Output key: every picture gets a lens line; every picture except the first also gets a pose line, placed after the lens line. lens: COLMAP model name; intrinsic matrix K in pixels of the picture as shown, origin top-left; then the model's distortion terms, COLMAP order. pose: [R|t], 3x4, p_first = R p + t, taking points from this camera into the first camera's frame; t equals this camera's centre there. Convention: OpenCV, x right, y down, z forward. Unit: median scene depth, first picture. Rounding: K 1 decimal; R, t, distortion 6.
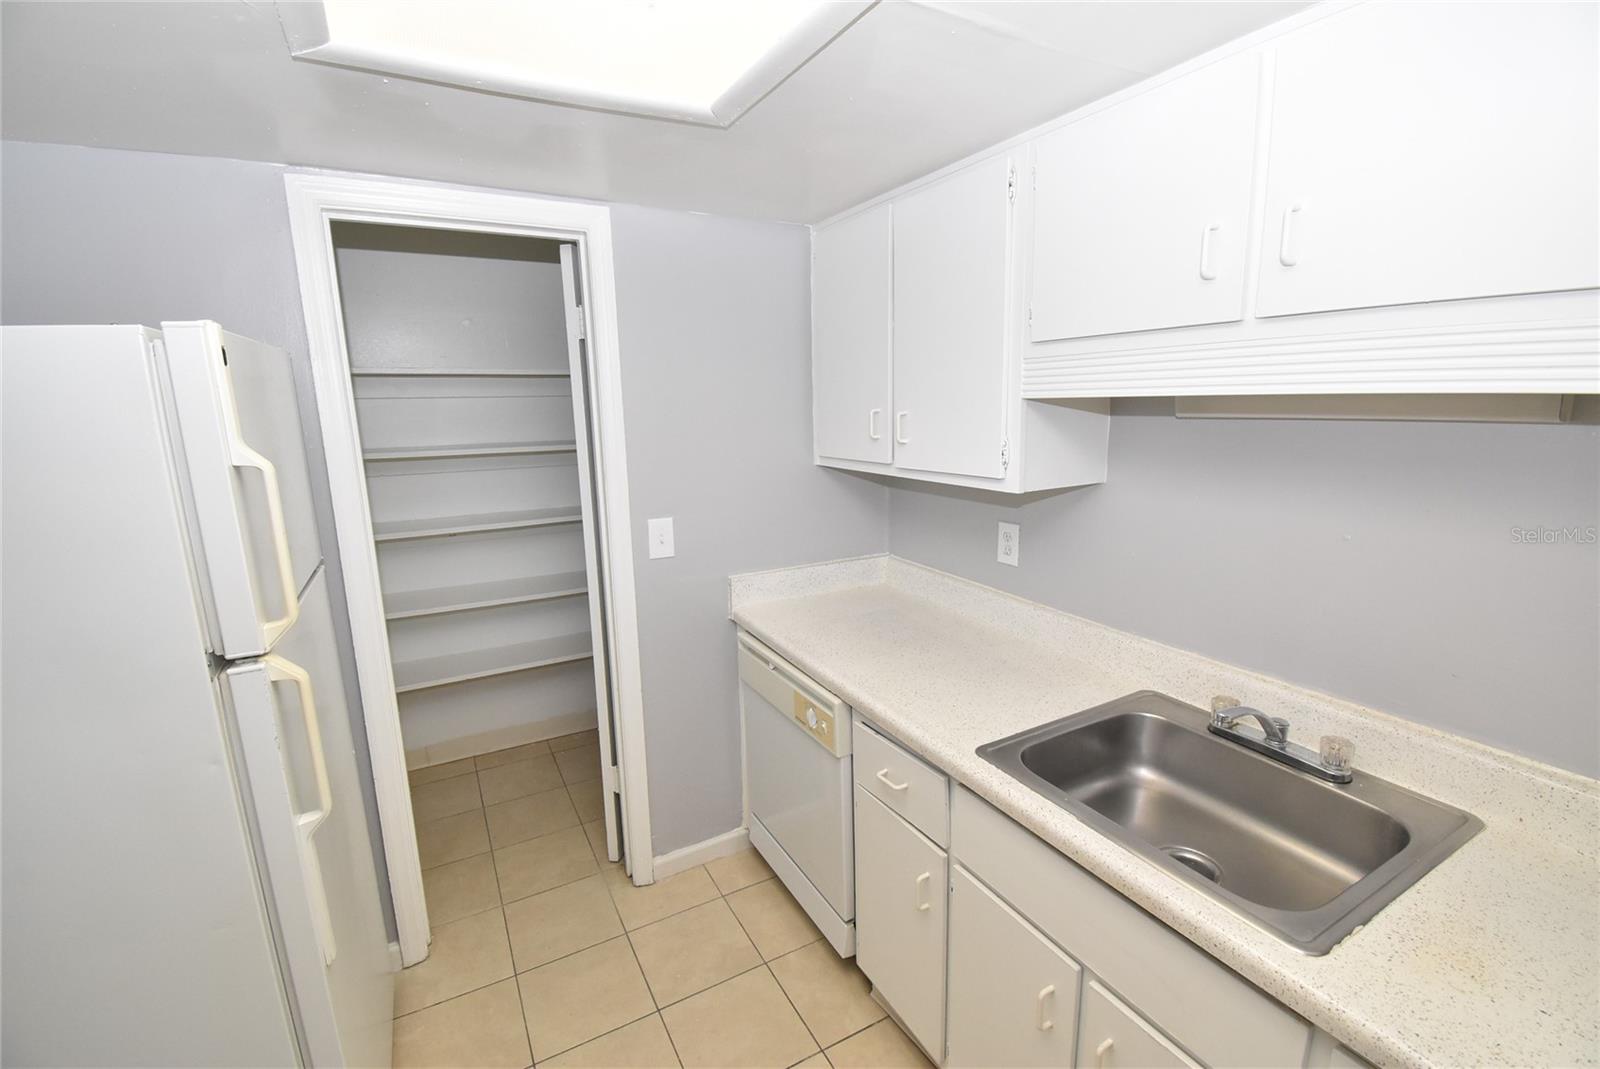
lens RADIAL K [[715.4, 0, 807.2], [0, 715.4, 534.9], [0, 0, 1]] dist [-0.002095, -0.003008]
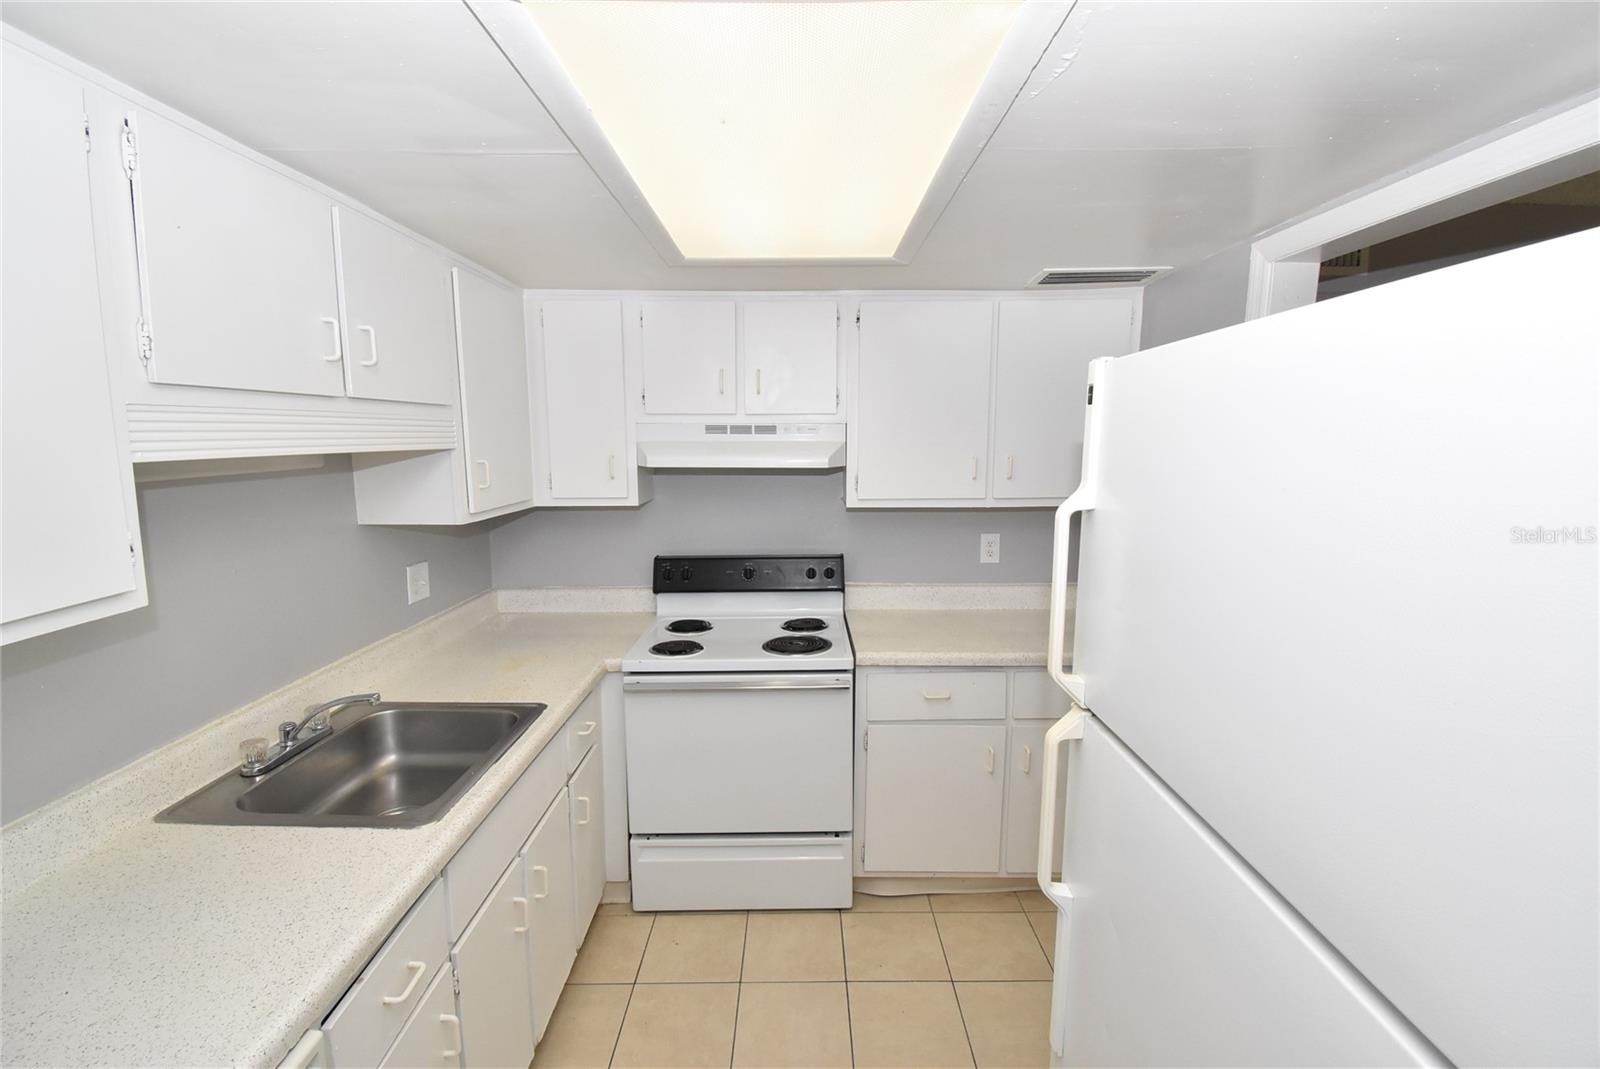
lens RADIAL K [[715.4, 0, 804.5], [0, 715.4, 537.9], [0, 0, 1]] dist [-0.002095, -0.003008]
pose [[-0.875324, -0.053102, 0.480613, -0.600488], [0.106150, 0.948602, 0.298137, -0.275390], [-0.471742, 0.311983, -0.824697, 1.367937]]
